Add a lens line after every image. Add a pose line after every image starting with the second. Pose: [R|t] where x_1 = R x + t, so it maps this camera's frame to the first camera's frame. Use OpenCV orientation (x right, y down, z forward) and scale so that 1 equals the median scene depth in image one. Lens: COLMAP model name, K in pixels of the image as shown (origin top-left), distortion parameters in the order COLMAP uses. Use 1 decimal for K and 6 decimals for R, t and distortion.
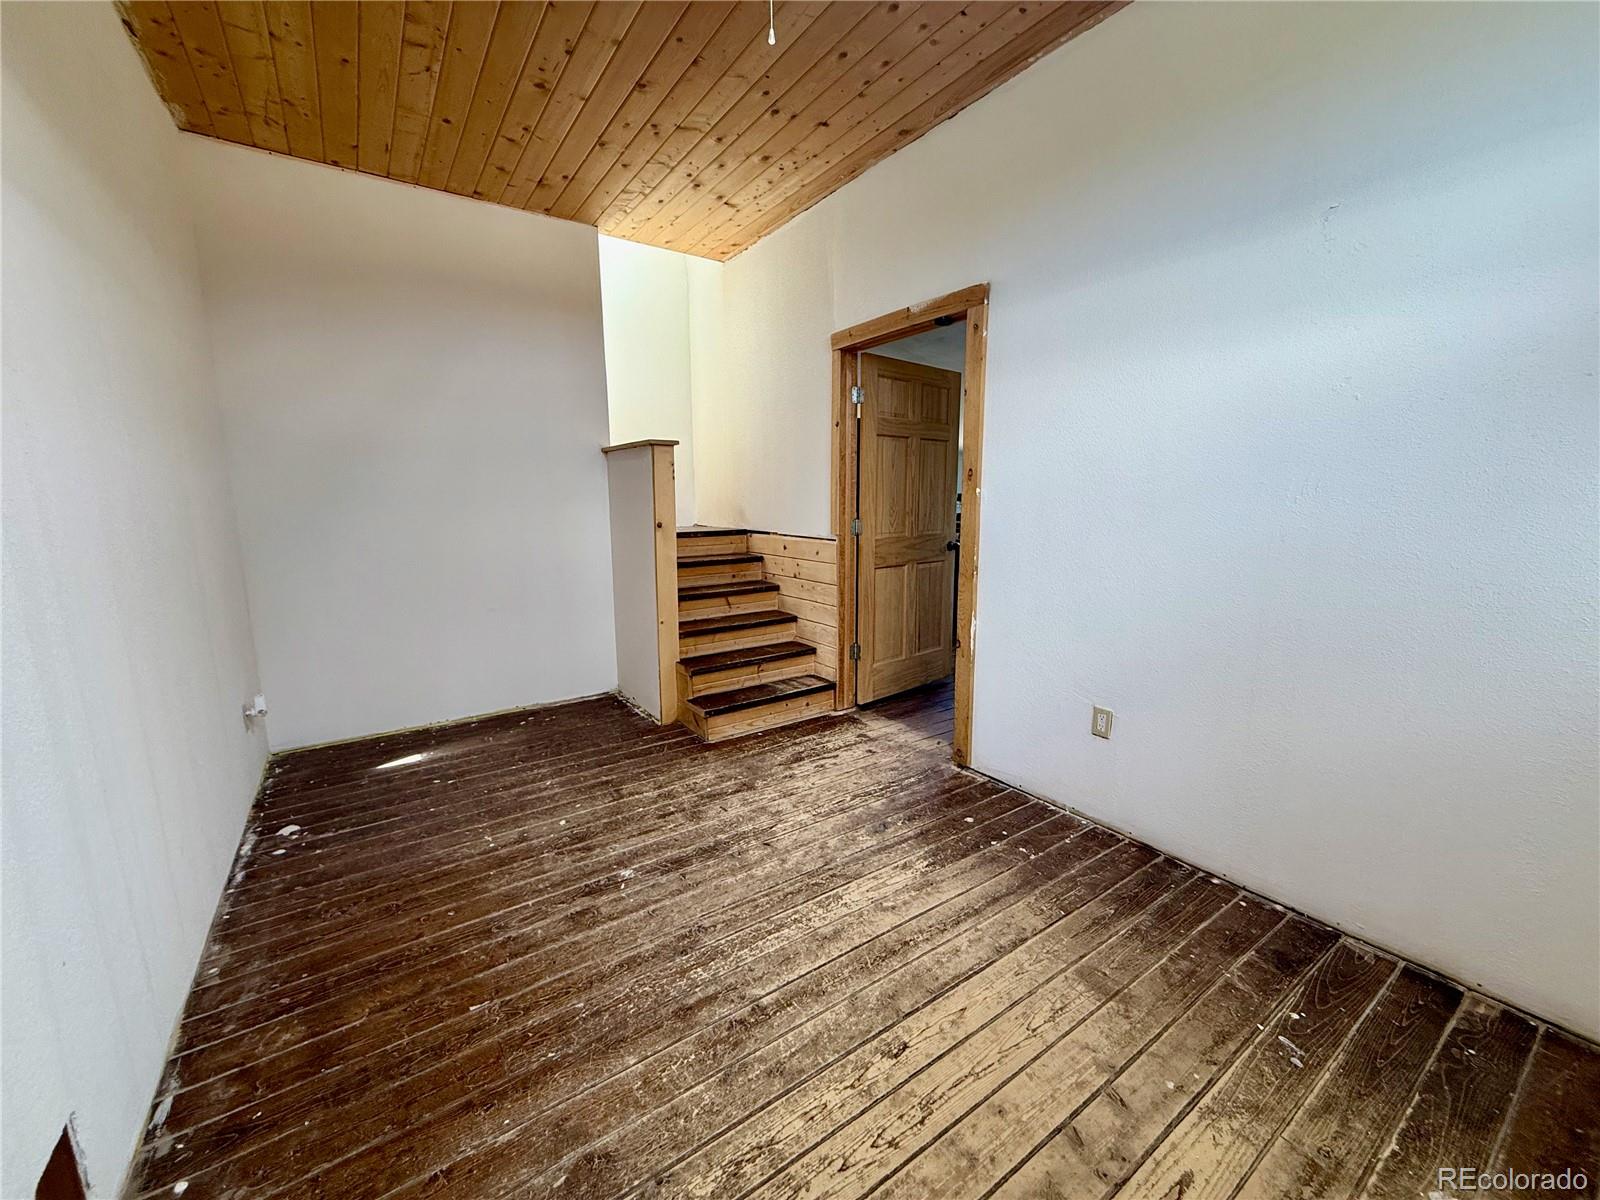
lens RADIAL K [[638.8, 0, 801.1], [0, 638.8, 602.1], [0, 0, 1]] dist [0.001635, -0.000319]
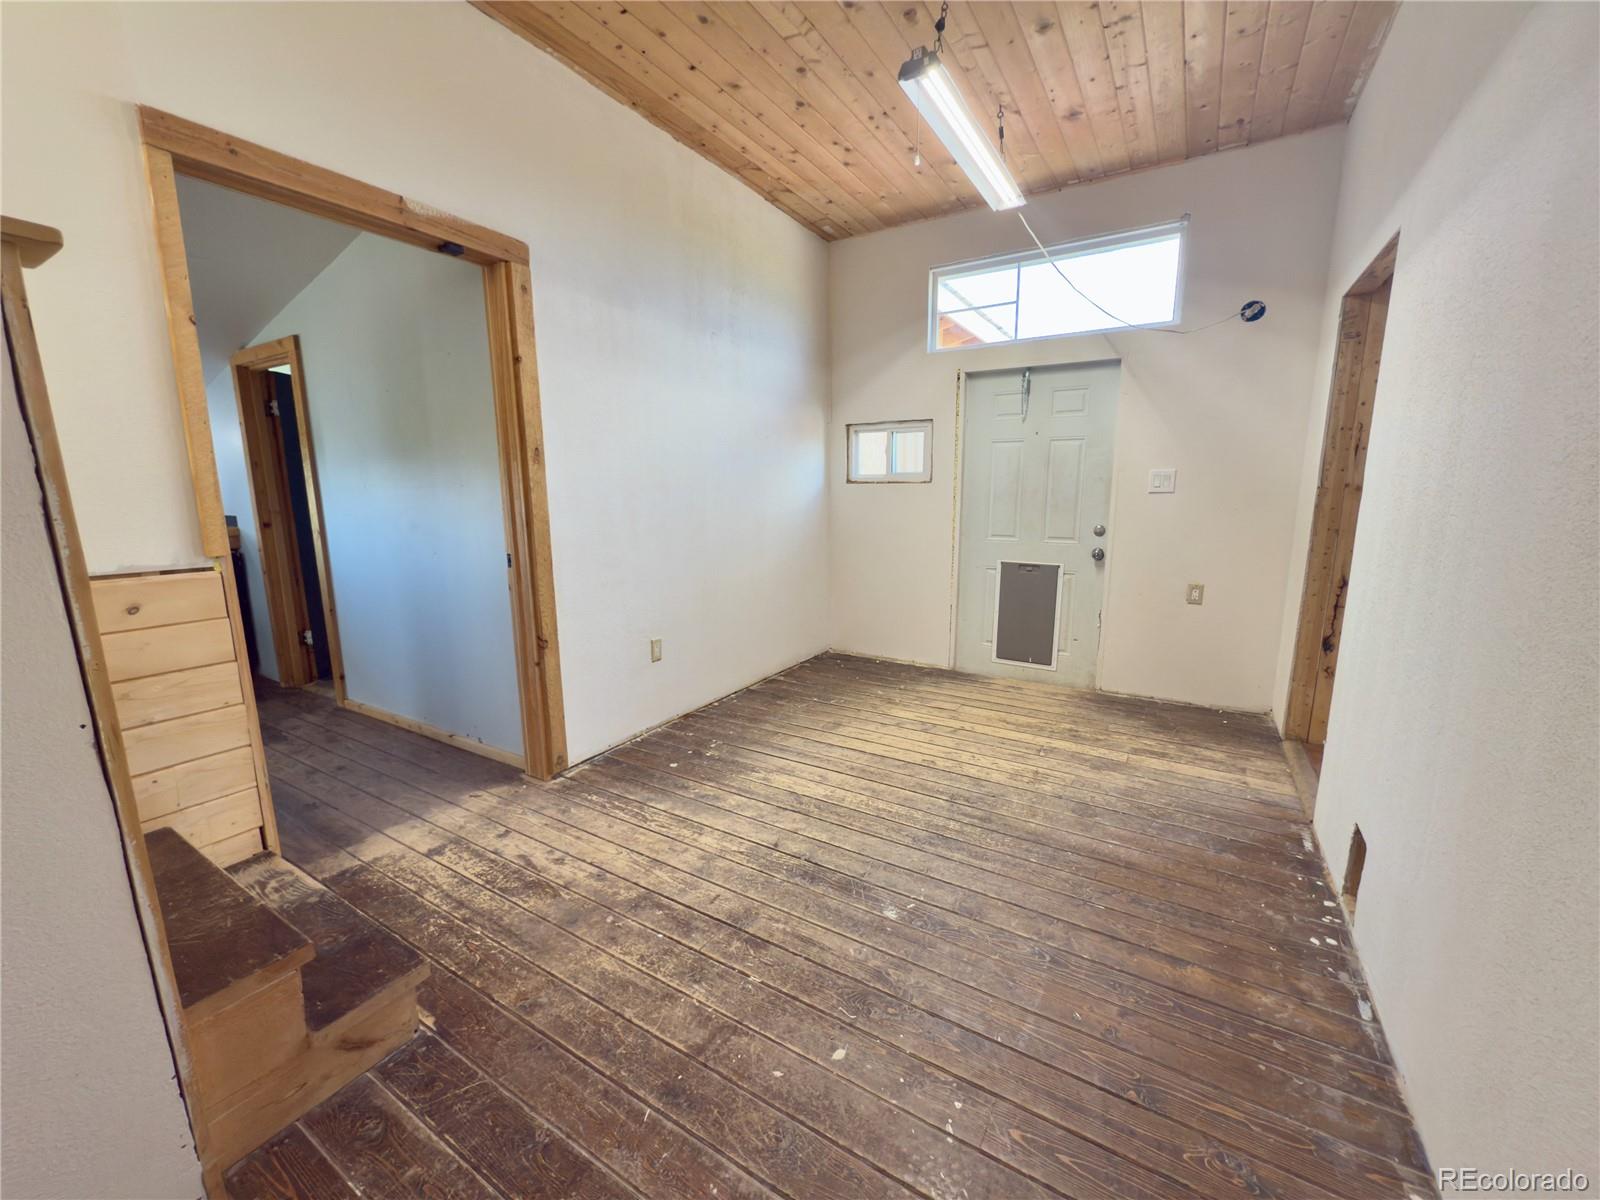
lens RADIAL K [[638.8, 0, 802.8], [0, 638.8, 598.8], [0, 0, 1]] dist [0.001635, -0.000319]
pose [[-0.409266, -0.151479, 0.899753, -0.824843], [0.159054, 0.959179, 0.233832, -0.173594], [-0.898445, 0.238809, -0.368466, 1.174706]]
